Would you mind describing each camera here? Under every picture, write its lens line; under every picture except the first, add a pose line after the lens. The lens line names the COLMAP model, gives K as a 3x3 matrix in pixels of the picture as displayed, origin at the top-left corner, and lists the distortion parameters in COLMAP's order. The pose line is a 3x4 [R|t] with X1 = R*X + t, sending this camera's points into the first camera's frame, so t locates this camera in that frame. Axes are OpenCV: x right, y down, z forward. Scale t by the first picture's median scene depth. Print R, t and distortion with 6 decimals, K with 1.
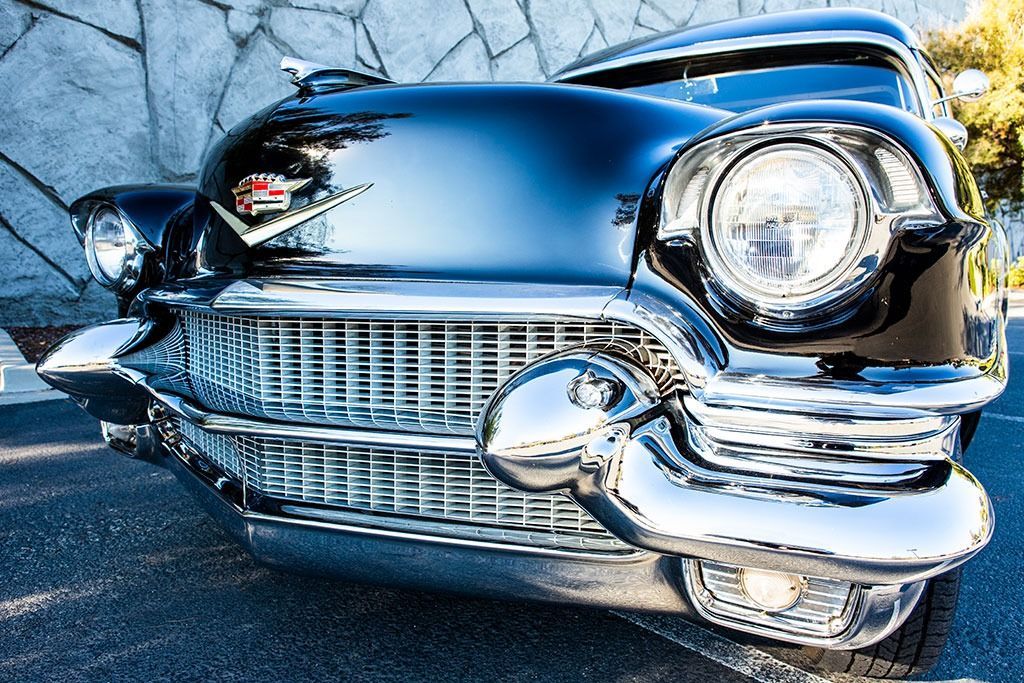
lens RADIAL K [[747.5, 0, 522.6], [0, 747.5, 344.4], [0, 0, 1]] dist [-0.088235, 0.056119]
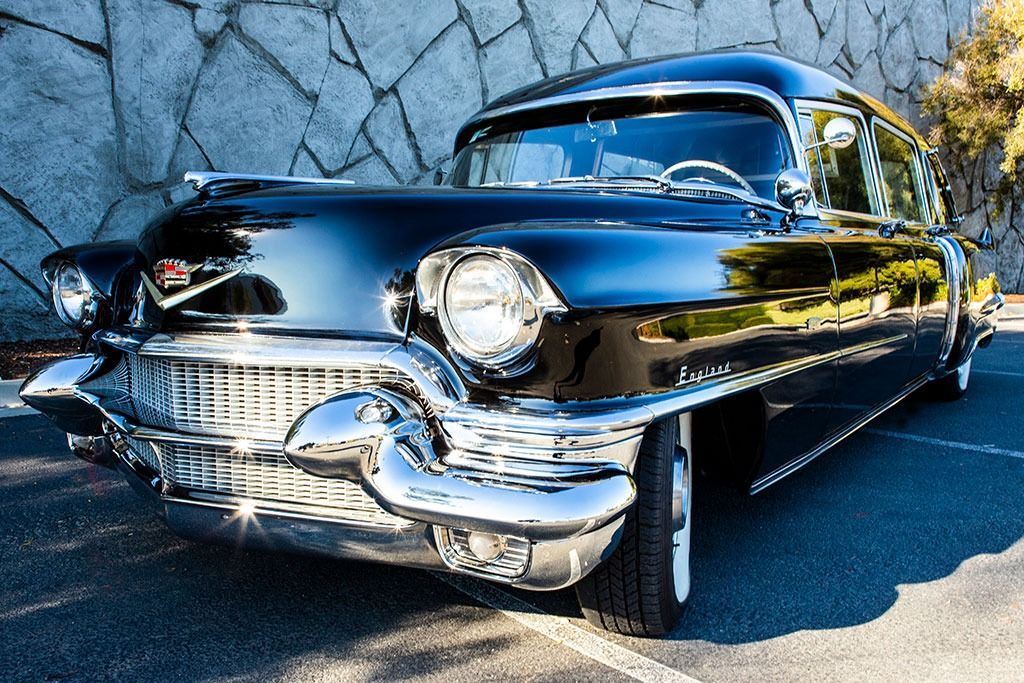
lens RADIAL K [[864.7, 0, 484.7], [0, 864.7, 387.6], [0, 0, 1]] dist [-0.090802, 0.058499]
pose [[0.997381, 0.007297, -0.071962, 0.060932], [-0.004495, 0.999228, 0.039024, -0.008315], [0.072191, -0.038598, 0.996644, -0.100089]]
